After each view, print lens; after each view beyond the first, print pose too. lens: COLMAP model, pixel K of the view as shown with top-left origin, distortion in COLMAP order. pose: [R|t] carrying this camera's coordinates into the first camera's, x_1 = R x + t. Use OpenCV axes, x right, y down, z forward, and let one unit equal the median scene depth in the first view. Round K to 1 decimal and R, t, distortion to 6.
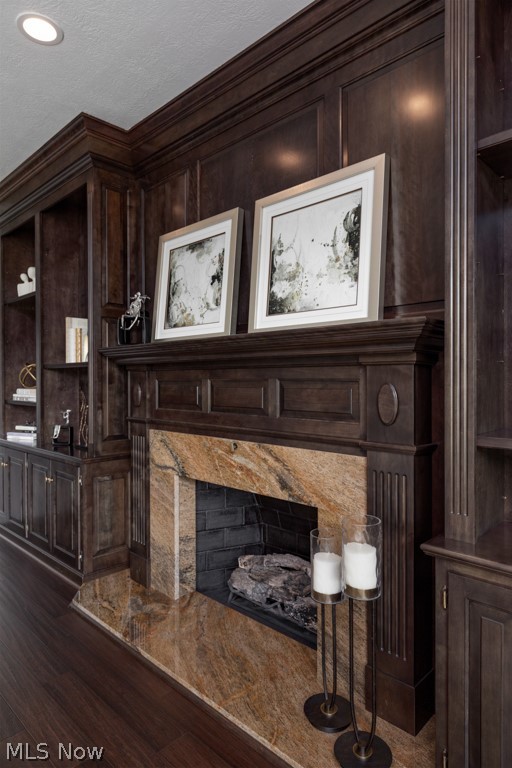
lens RADIAL K [[476.7, 0, 255.0], [0, 476.7, 380.2], [0, 0, 1]] dist [-0.000275, -0.000540]
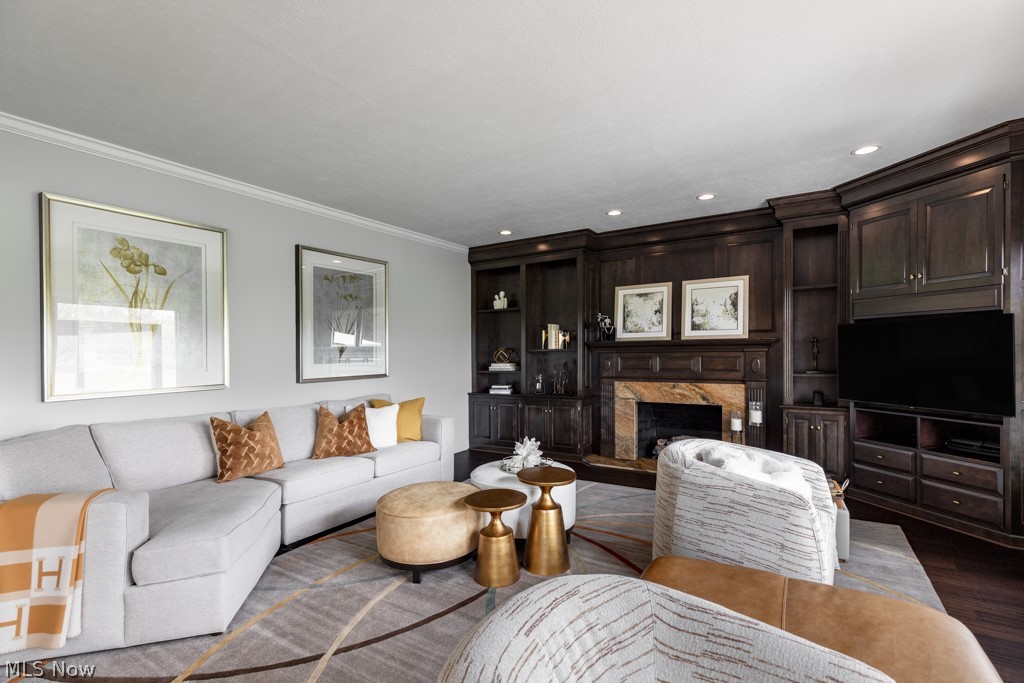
lens RADIAL K [[481.8, 0, 530.3], [0, 481.8, 359.6], [0, 0, 1]] dist [0.004209, 0.000265]
pose [[0.976318, -0.010175, 0.216103, -1.287053], [0.008627, 0.999930, 0.008106, -0.014809], [-0.216170, -0.006049, 0.976337, -1.197183]]
